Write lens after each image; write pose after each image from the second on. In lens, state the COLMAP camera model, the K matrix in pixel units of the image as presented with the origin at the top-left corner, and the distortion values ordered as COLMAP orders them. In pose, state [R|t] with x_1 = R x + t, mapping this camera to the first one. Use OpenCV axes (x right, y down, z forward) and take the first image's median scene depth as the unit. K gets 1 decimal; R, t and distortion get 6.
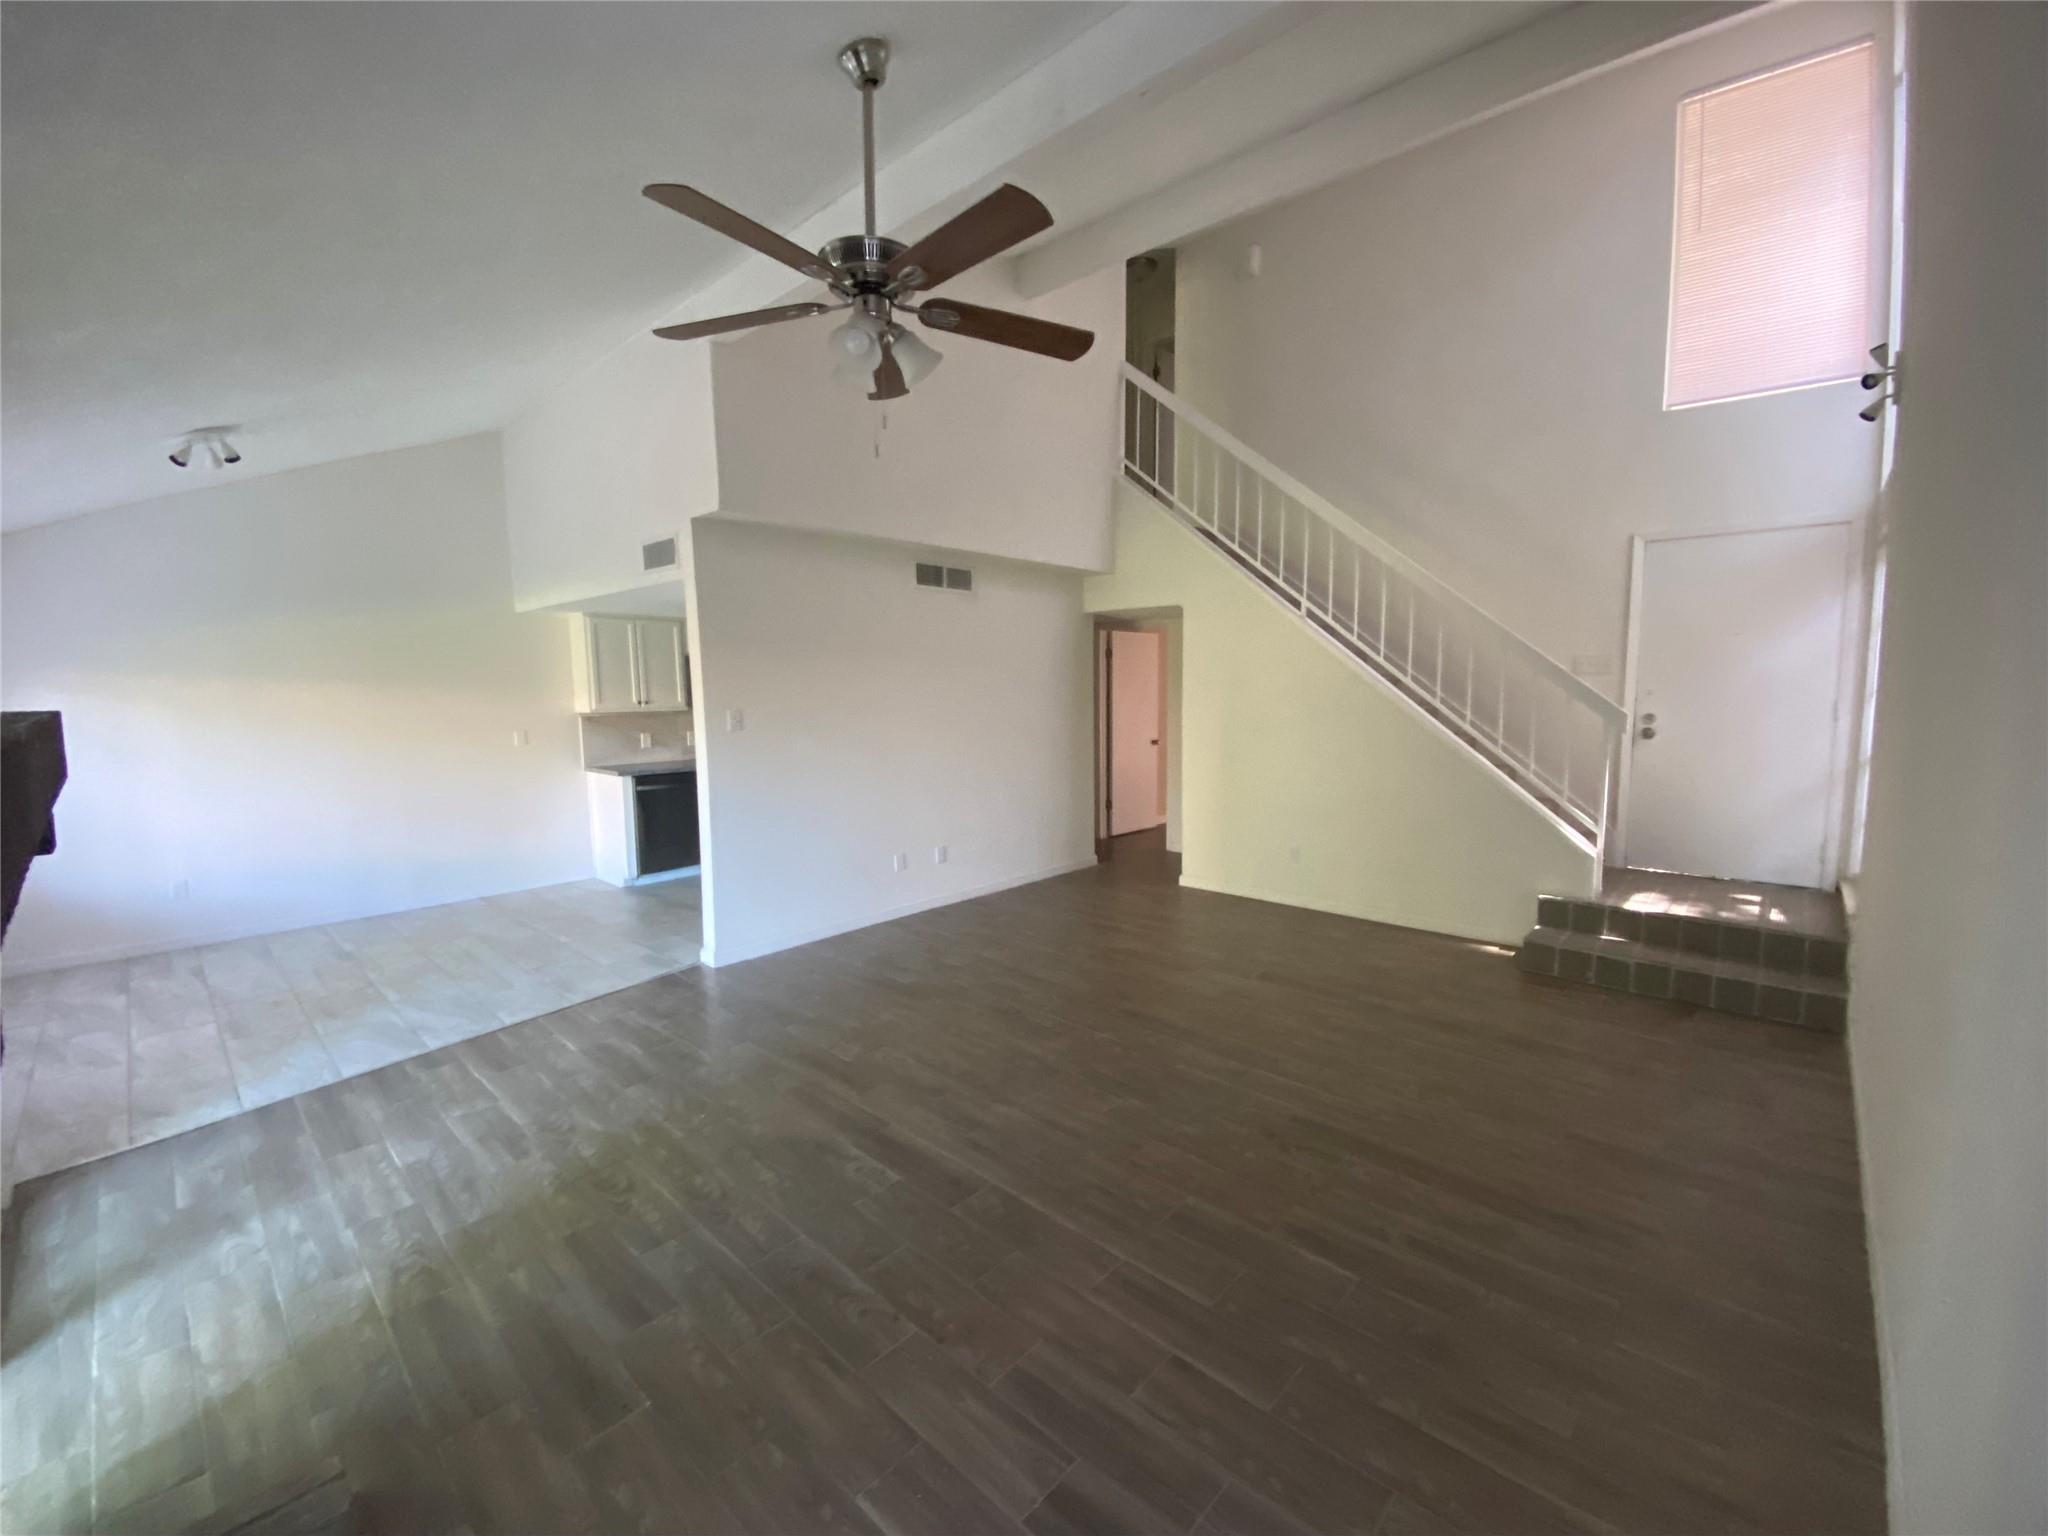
lens RADIAL K [[827.1, 0, 1024.3], [0, 827.1, 775.5], [0, 0, 1]] dist [0.020387, -0.018188]
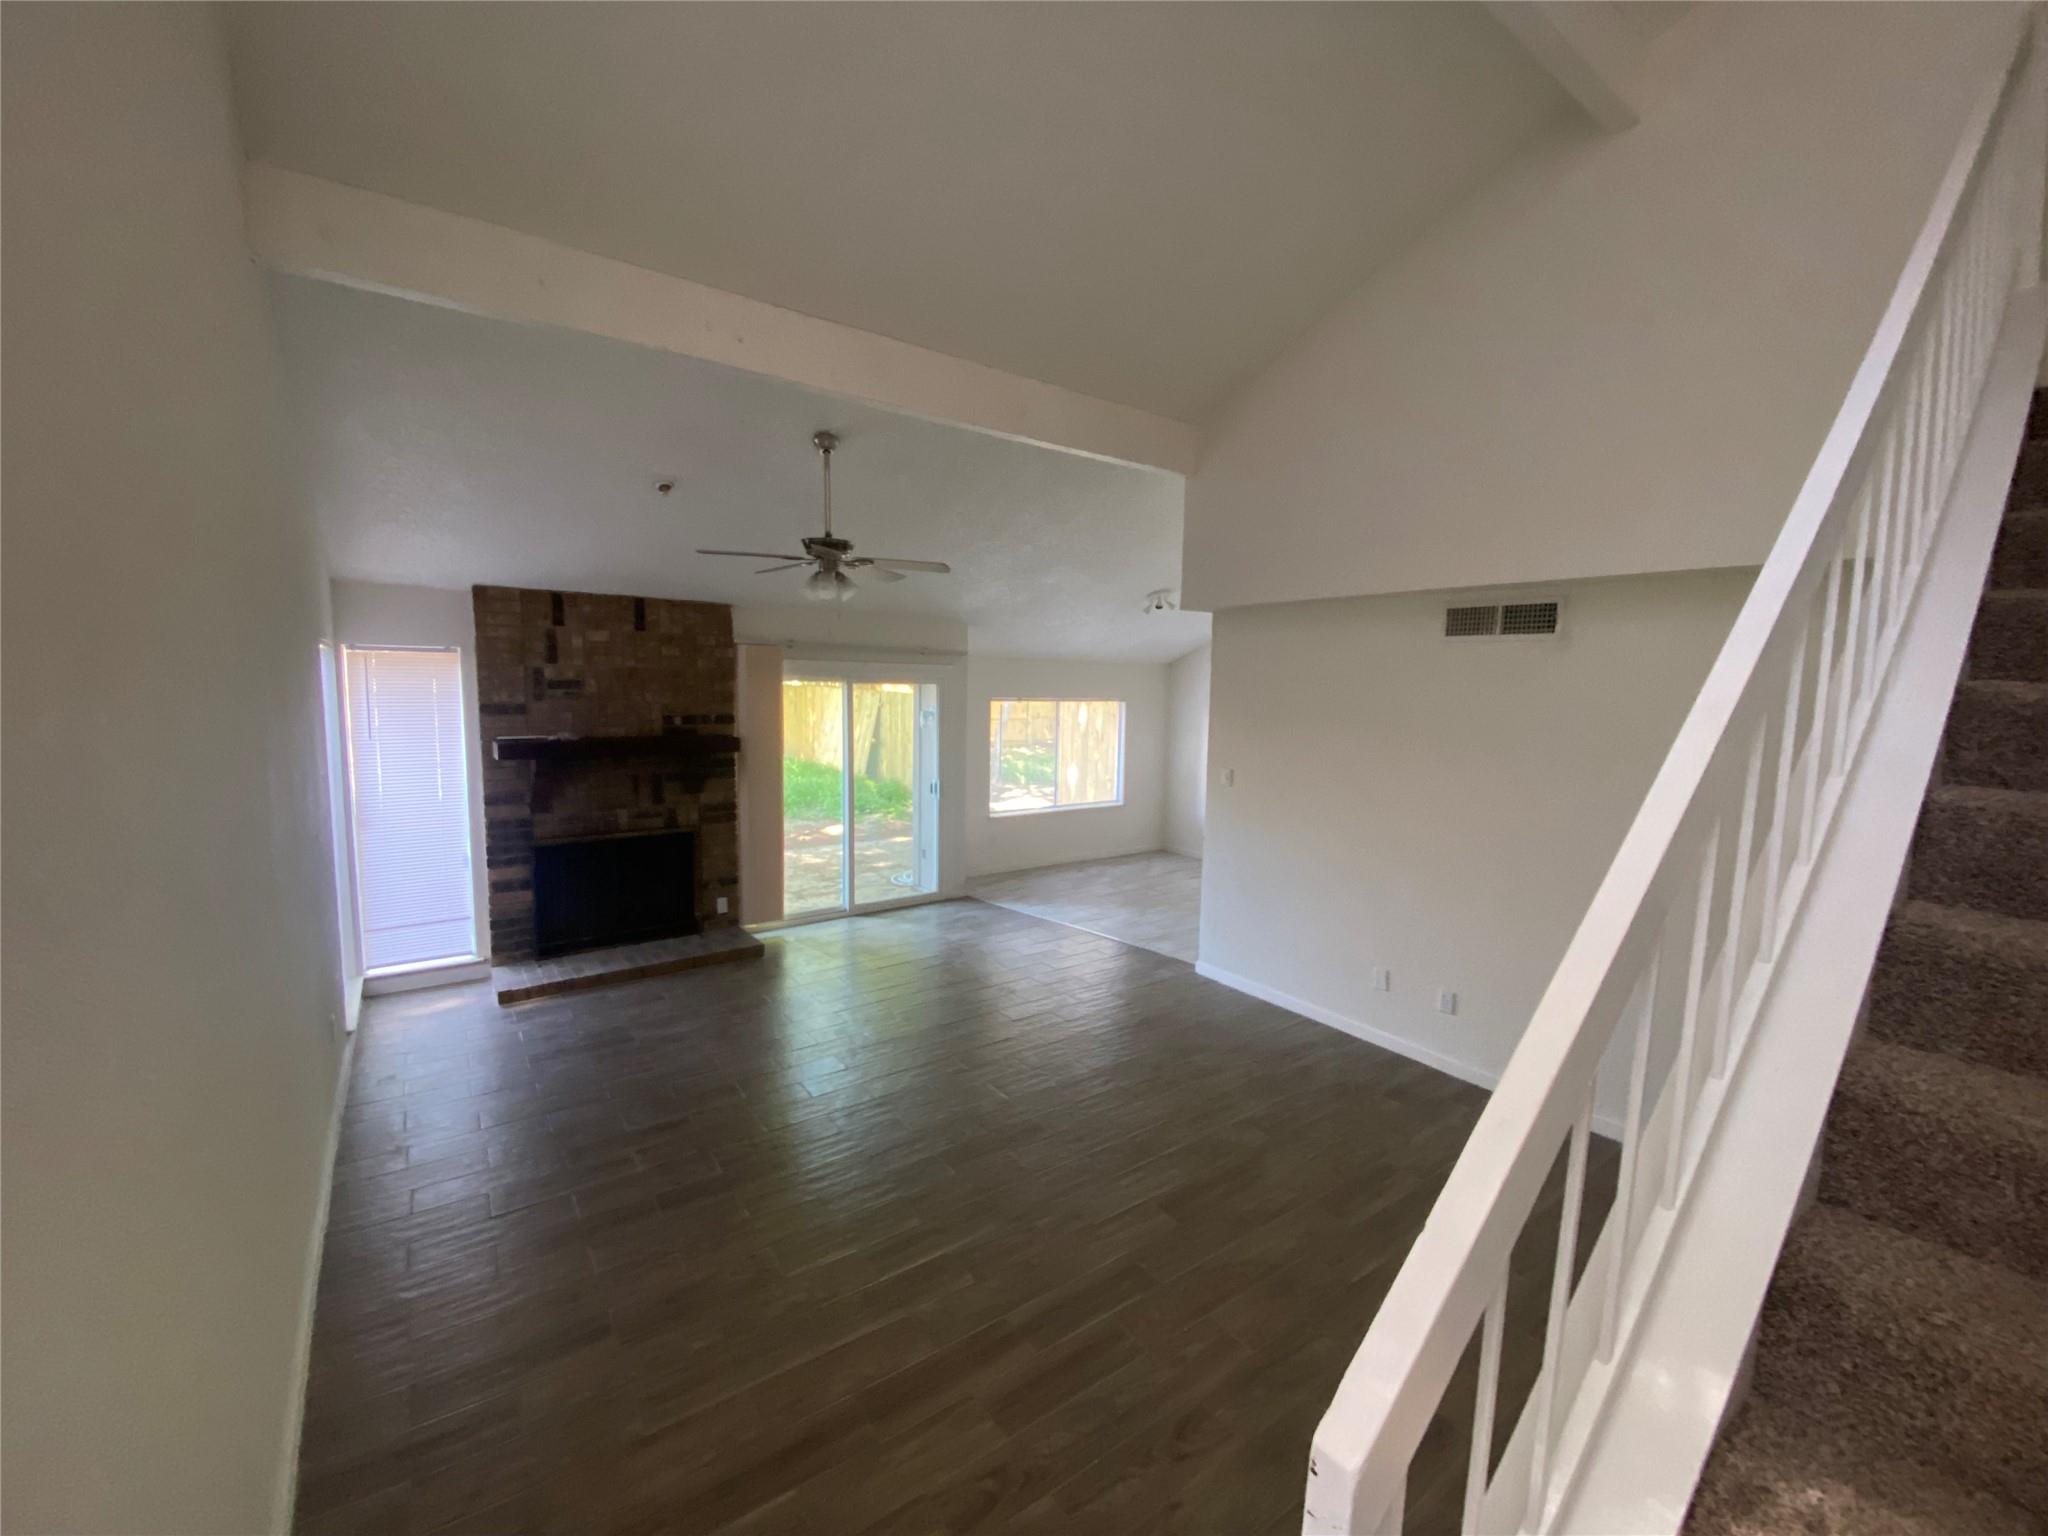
lens RADIAL K [[827.1, 0, 1024.3], [0, 827.1, 775.5], [0, 0, 1]] dist [0.020387, -0.018188]
pose [[-0.199041, 0.118010, -0.972860, 1.228160], [-0.125417, 0.981493, 0.144717, -0.293612], [0.971933, 0.150818, -0.180557, 1.365942]]
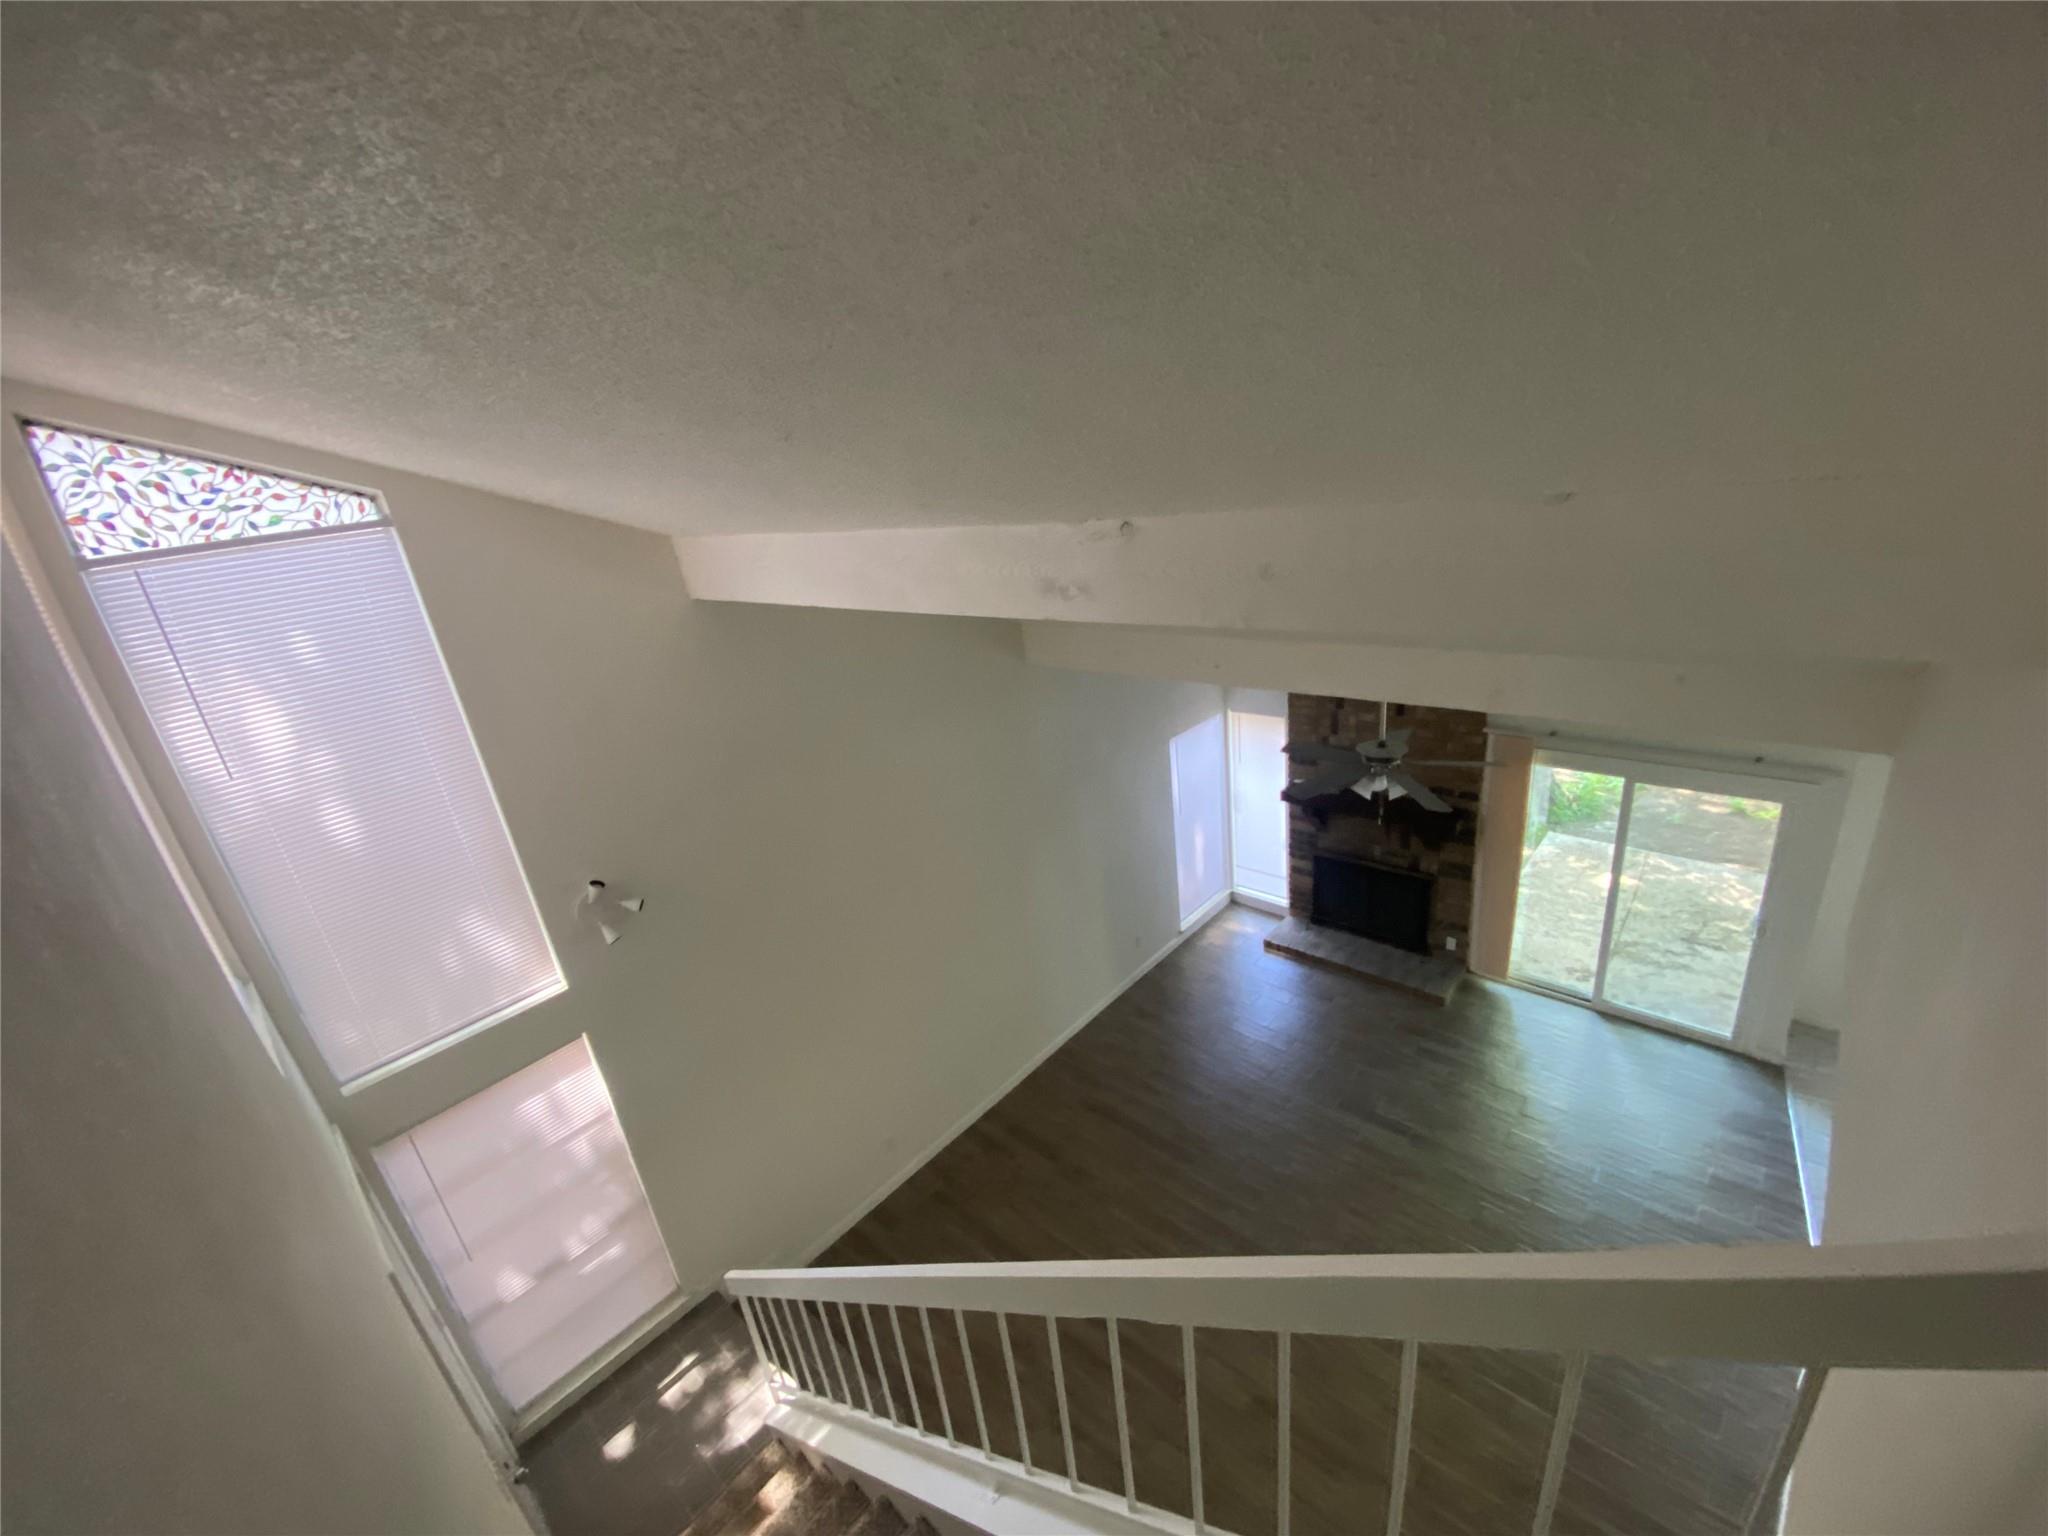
lens RADIAL K [[827.1, 0, 1024.3], [0, 827.1, 775.5], [0, 0, 1]] dist [0.020387, -0.018188]
pose [[-0.991829, 0.113502, 0.058244, 0.456045], [0.127561, 0.875825, 0.465466, -1.217845], [0.001820, 0.469092, -0.883147, 2.138827]]
